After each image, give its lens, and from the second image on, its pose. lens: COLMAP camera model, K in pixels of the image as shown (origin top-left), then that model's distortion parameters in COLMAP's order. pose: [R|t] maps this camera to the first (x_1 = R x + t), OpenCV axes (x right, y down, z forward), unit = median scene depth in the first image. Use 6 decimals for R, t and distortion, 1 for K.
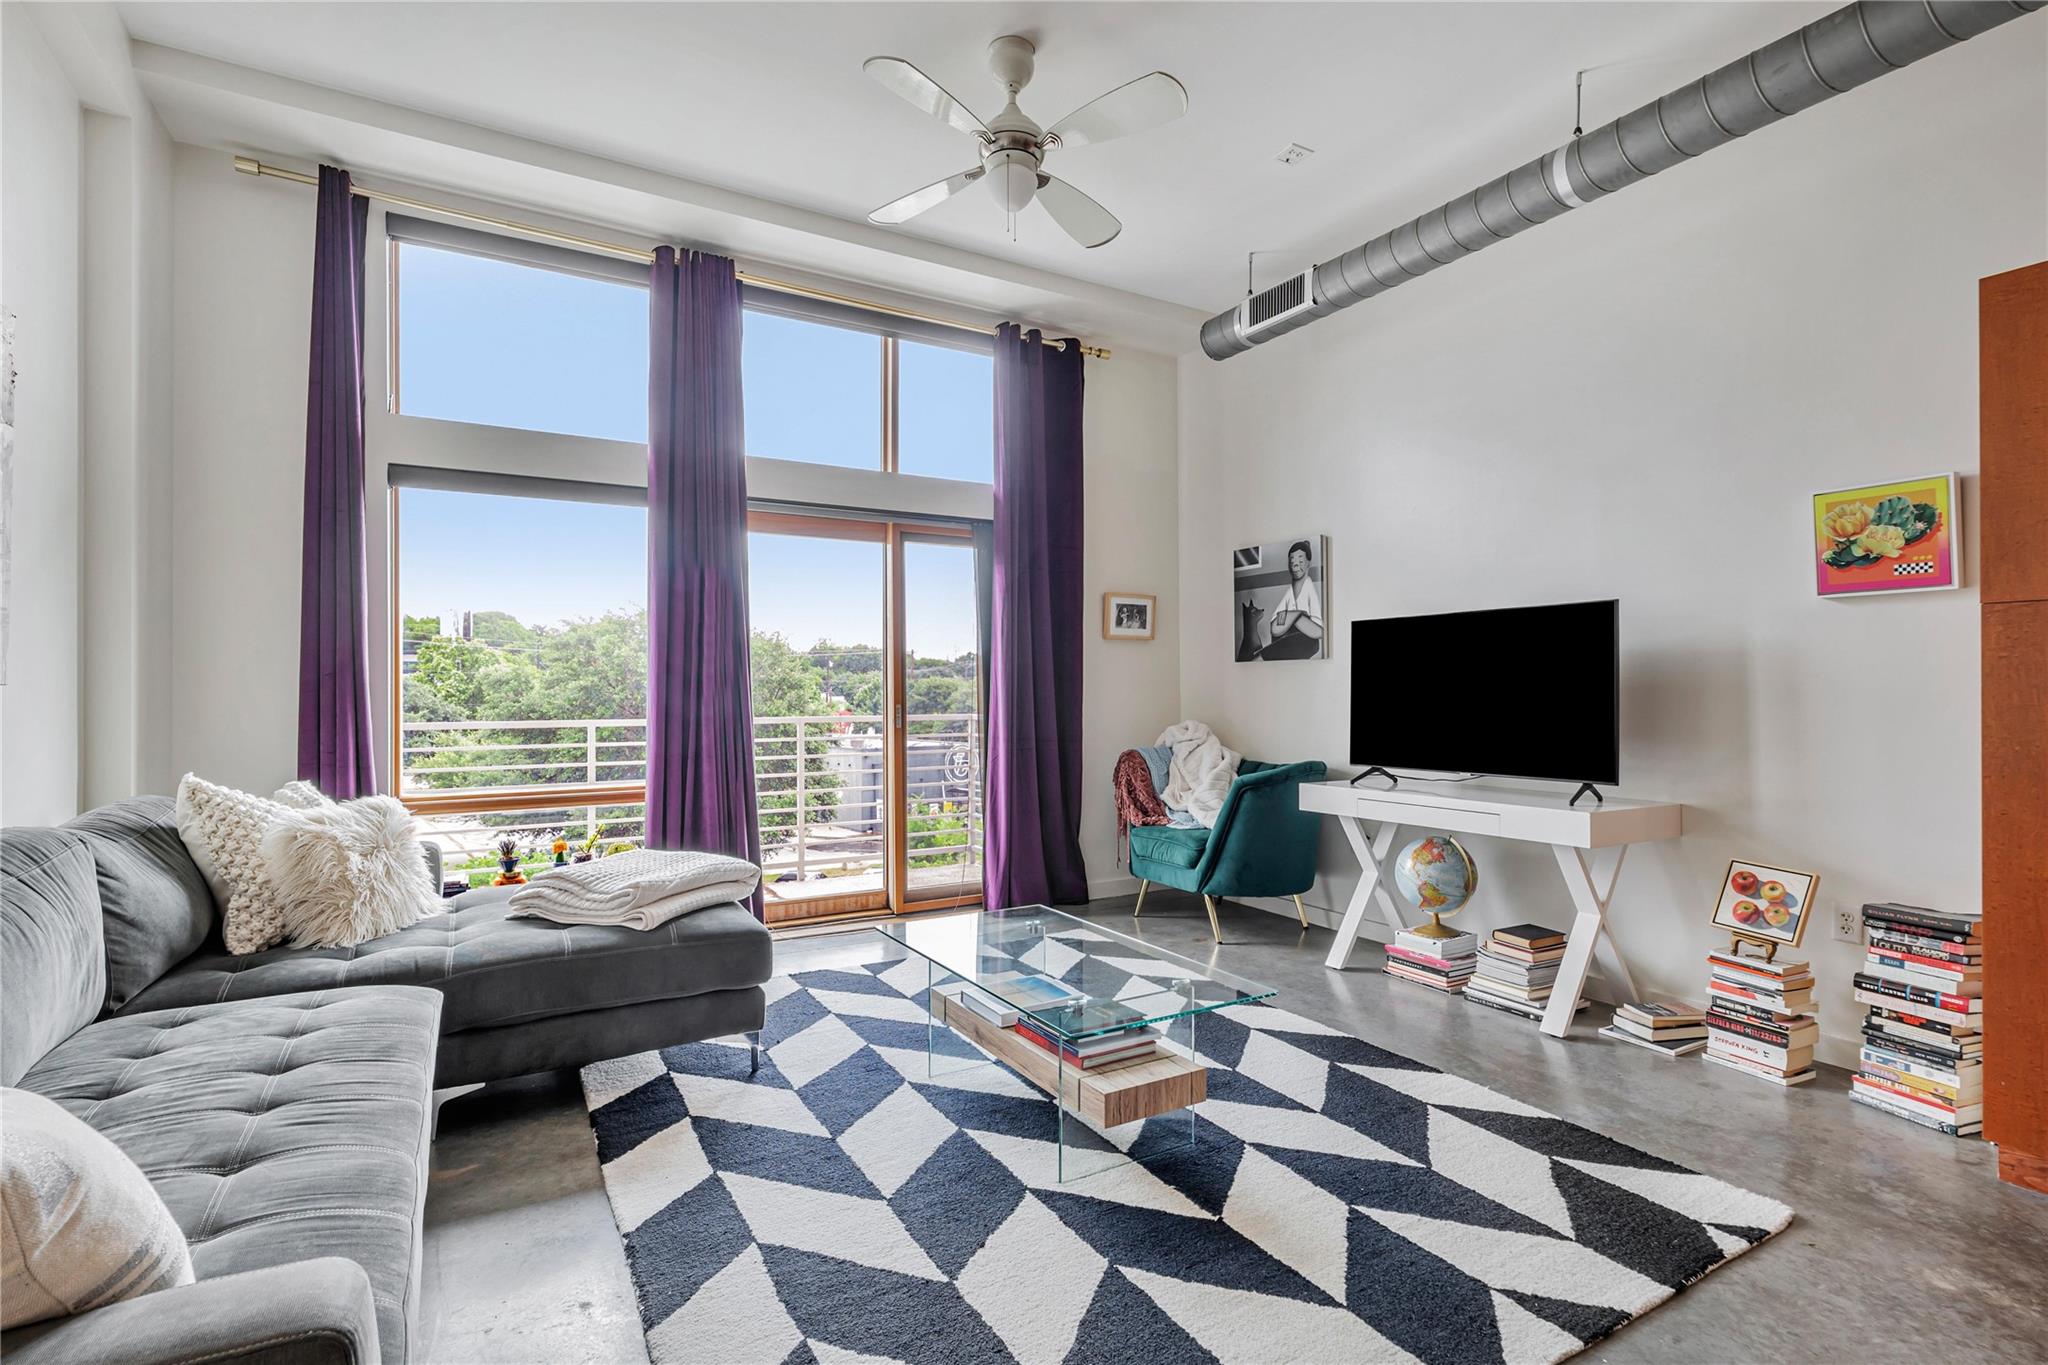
lens RADIAL K [[951.1, 0, 1026.2], [0, 951.1, 688.9], [0, 0, 1]] dist [0.001142, 0.000693]
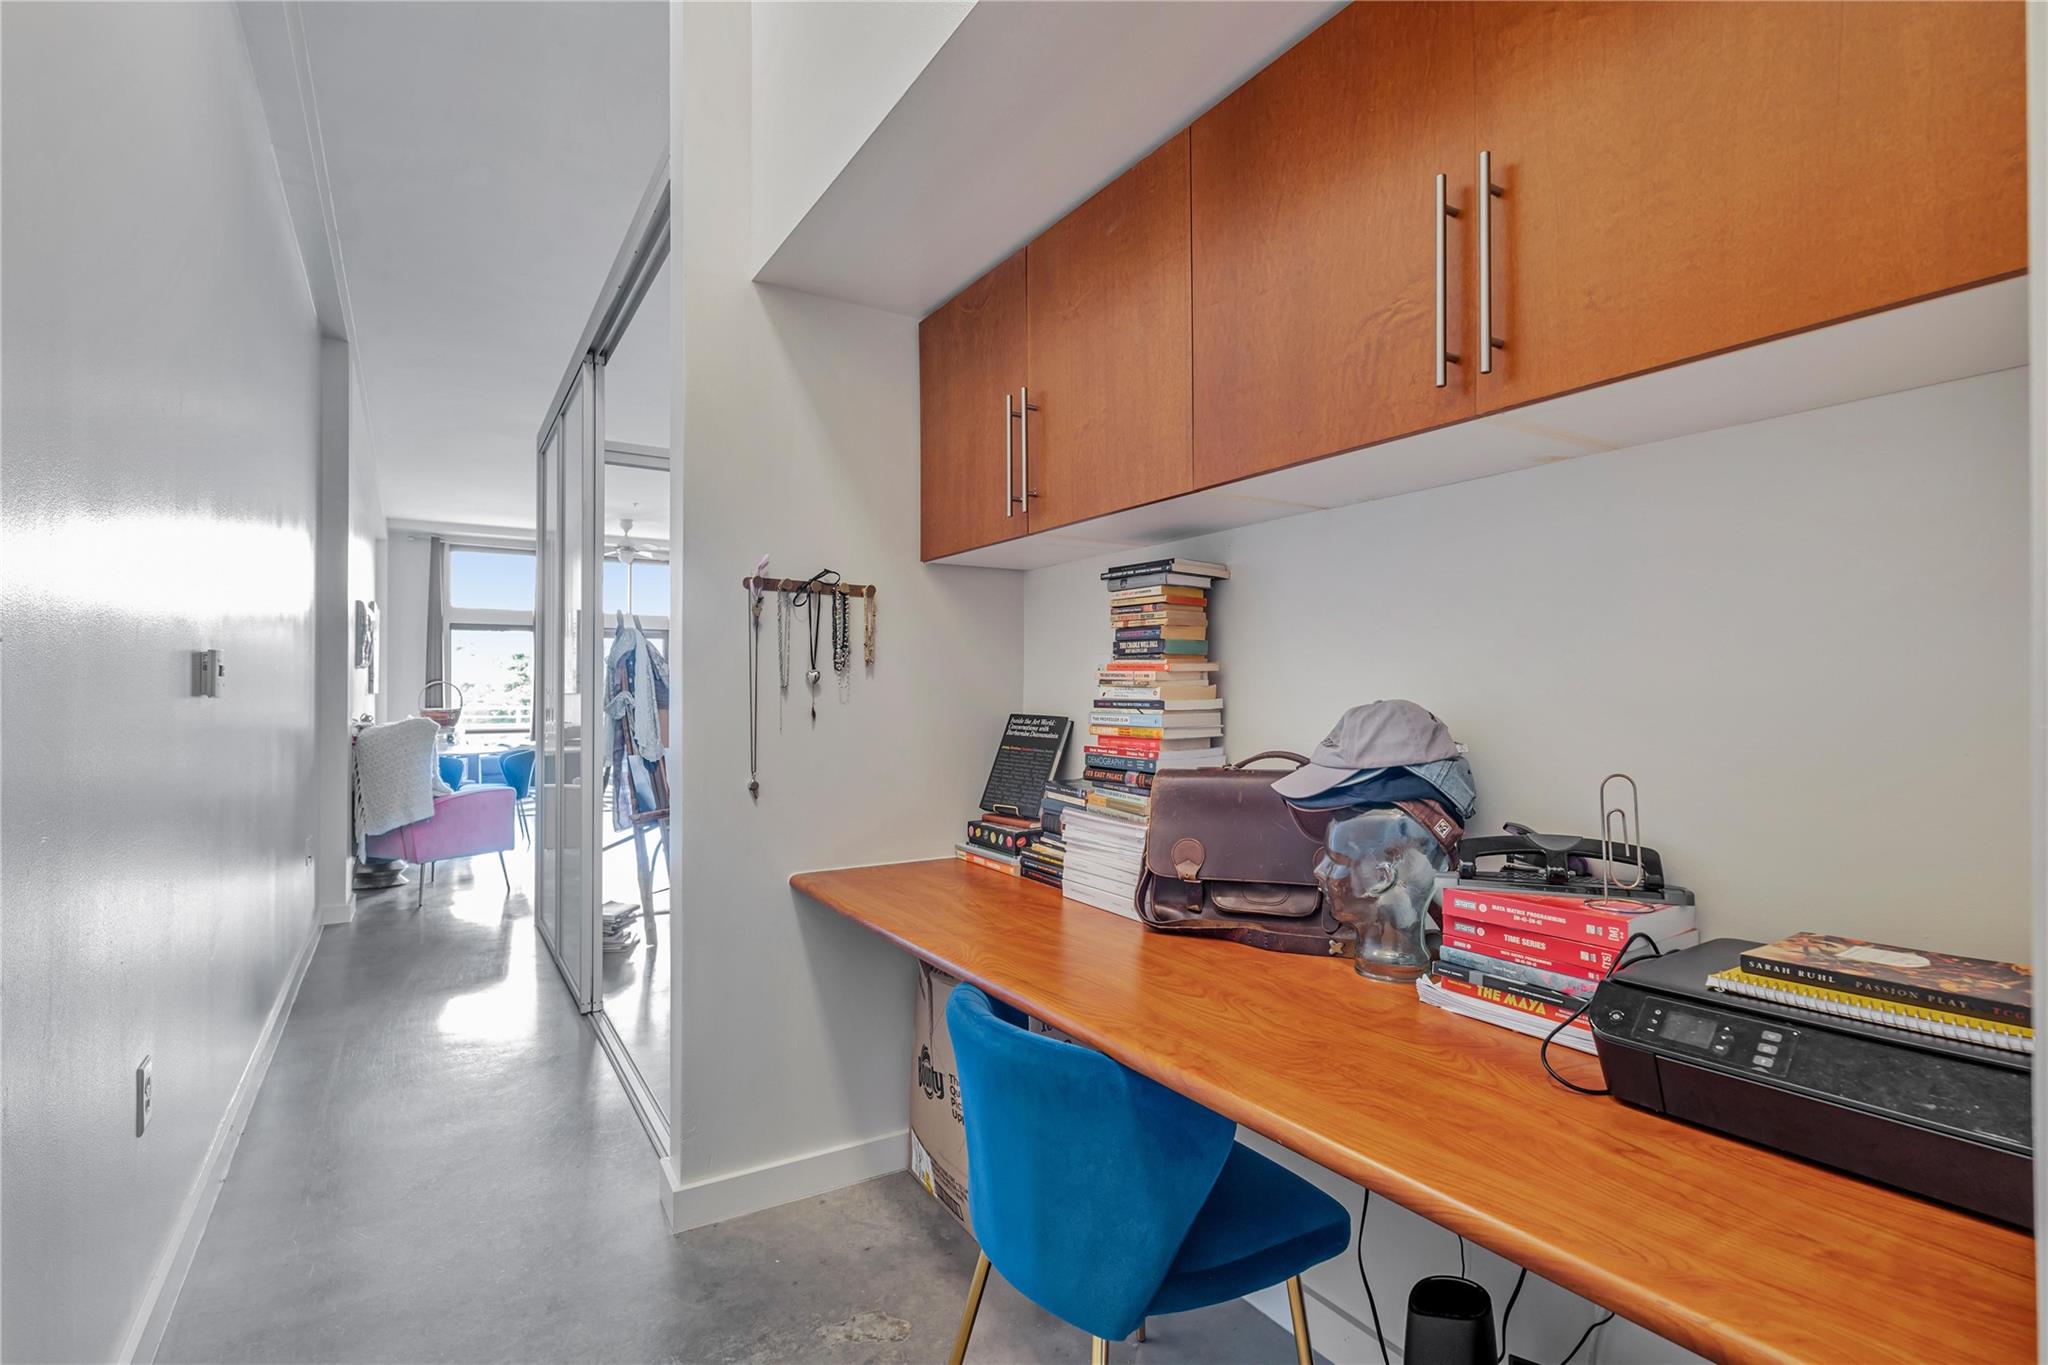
lens RADIAL K [[951.1, 0, 1026.2], [0, 951.1, 688.9], [0, 0, 1]] dist [0.001142, 0.000693]
pose [[0.999847, 0.012995, 0.011706, 1.271483], [-0.012976, 0.999914, -0.001703, -0.027794], [-0.011727, 0.001551, 0.999930, -2.283074]]
